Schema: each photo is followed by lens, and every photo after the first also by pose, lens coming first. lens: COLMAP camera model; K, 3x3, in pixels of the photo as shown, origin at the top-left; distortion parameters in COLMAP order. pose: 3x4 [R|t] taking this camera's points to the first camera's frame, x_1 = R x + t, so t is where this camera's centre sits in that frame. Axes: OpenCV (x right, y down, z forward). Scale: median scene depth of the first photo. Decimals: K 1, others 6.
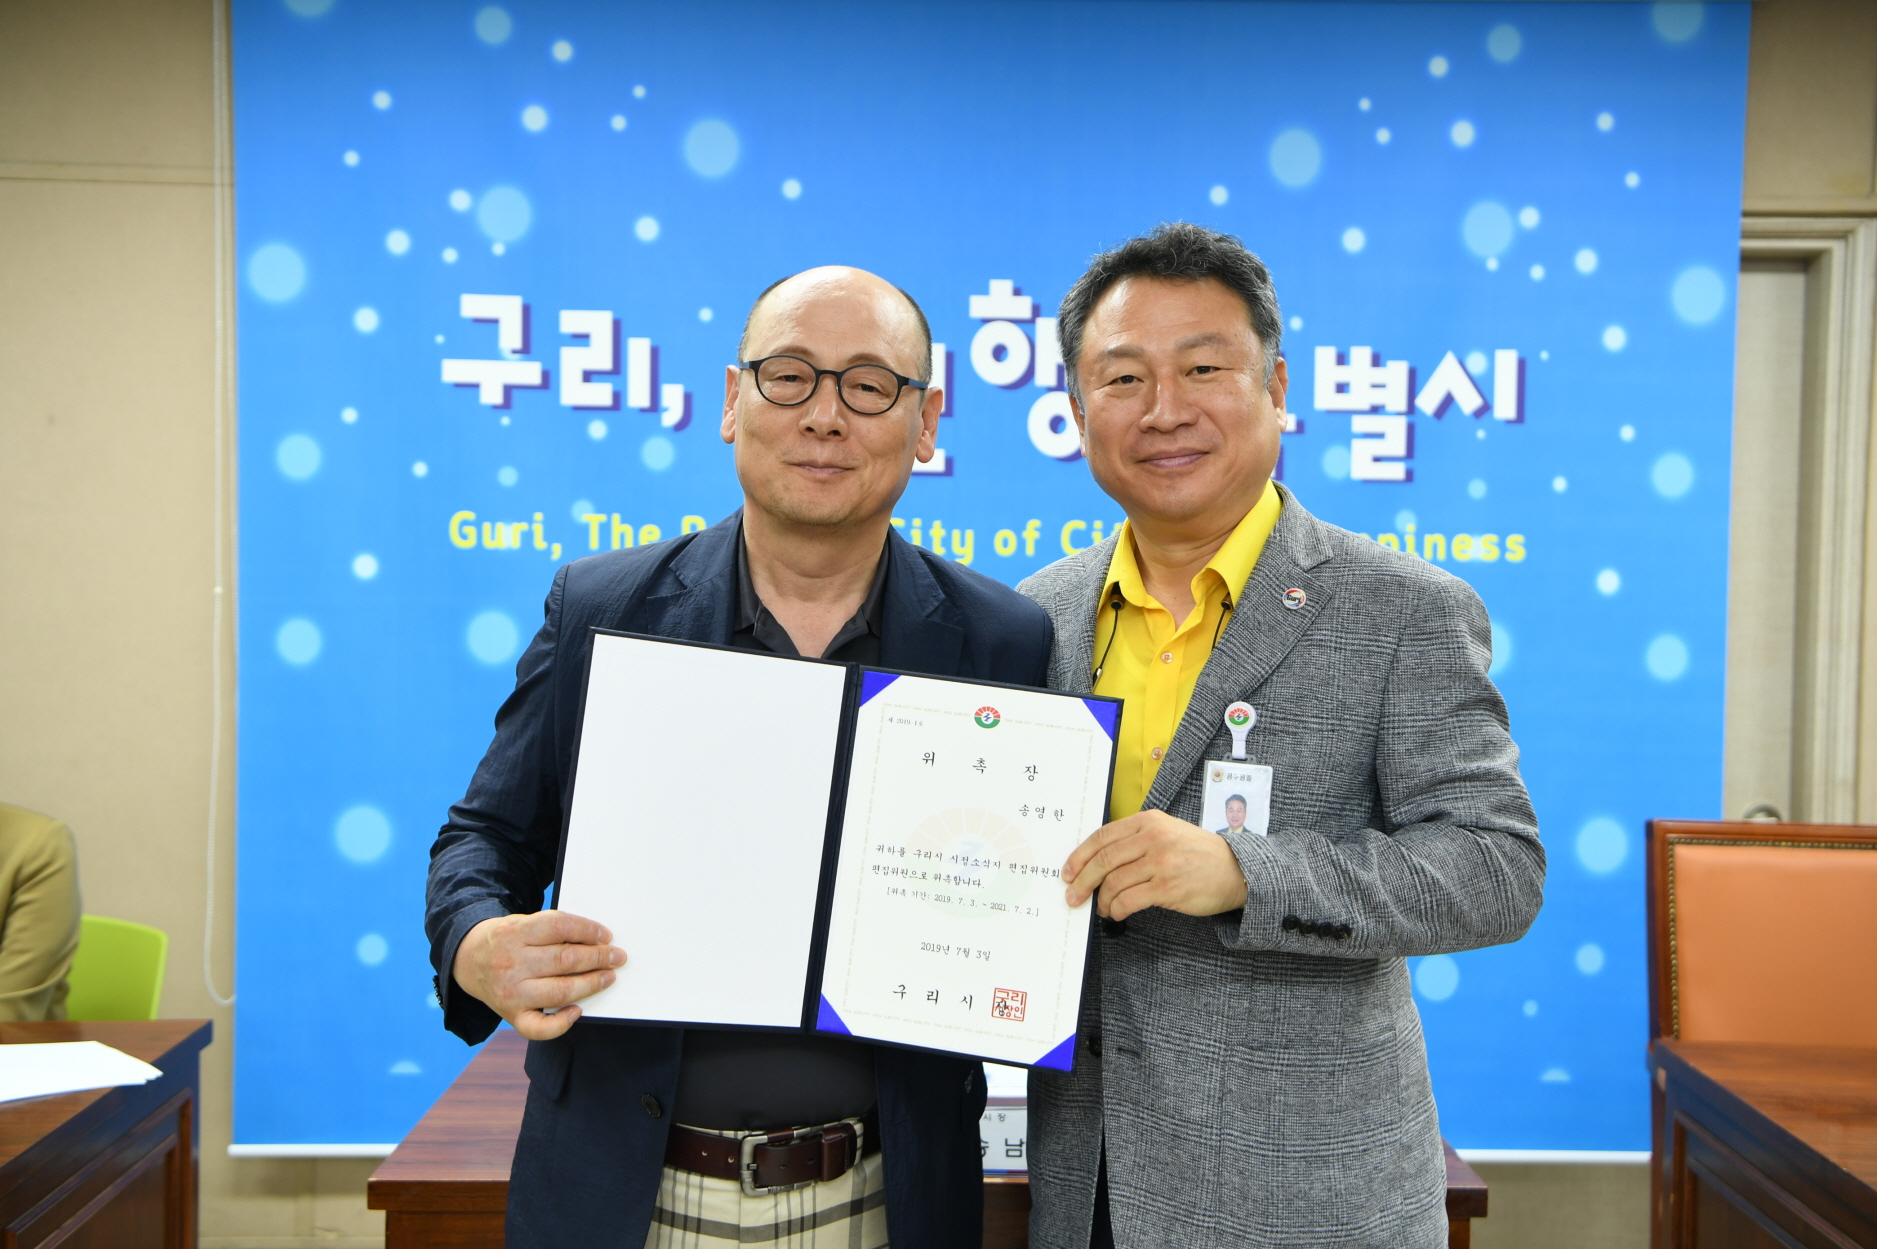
lens RADIAL K [[2012.2, 0, 943.3], [0, 2012.2, 629.2], [0, 0, 1]] dist [0.050523, 0.035711]
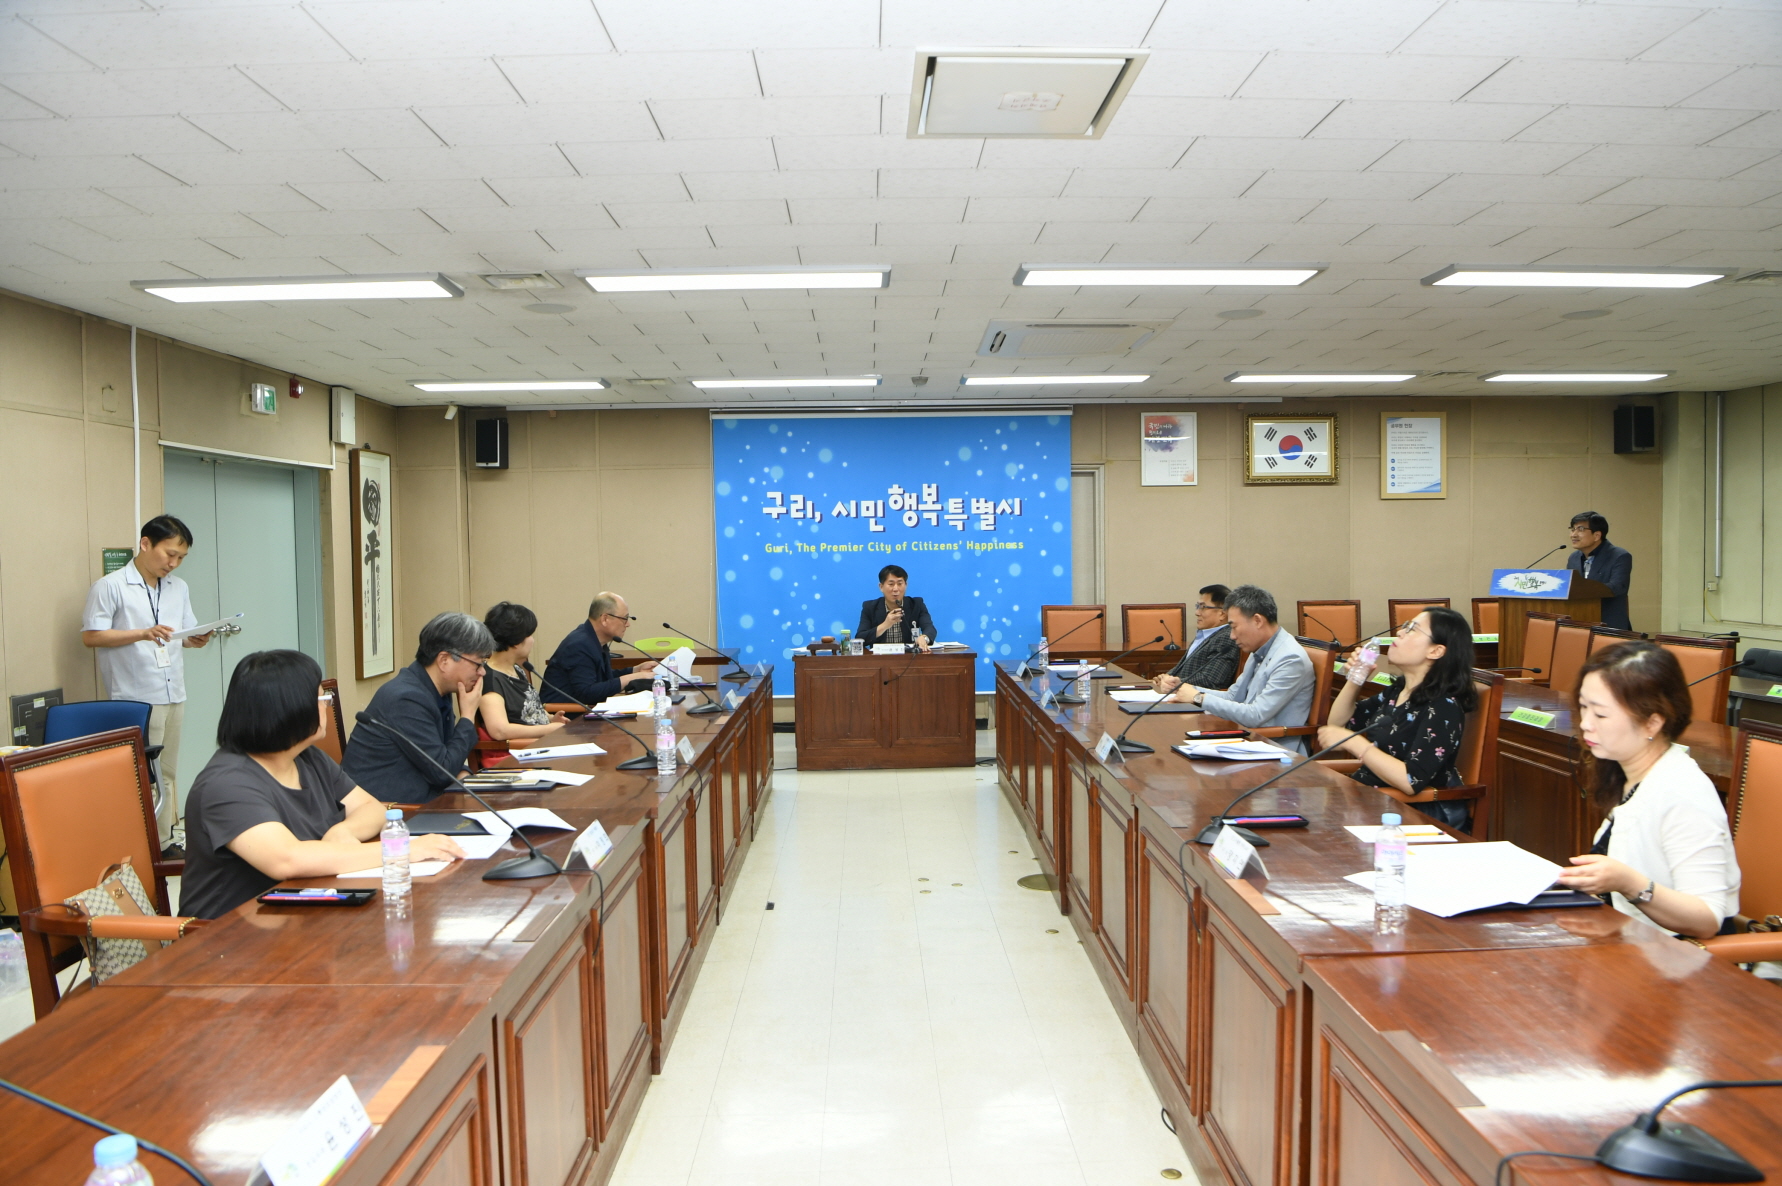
lens RADIAL K [[1254.8, 0, 895.2], [0, 1254.8, 595.4], [0, 0, 1]] dist [-0.067180, 0.002268]
pose [[0.999555, -0.028166, 0.009864, -0.004010], [0.028198, 0.999598, -0.003076, 0.064034], [-0.009774, 0.003353, 0.999947, -1.596514]]
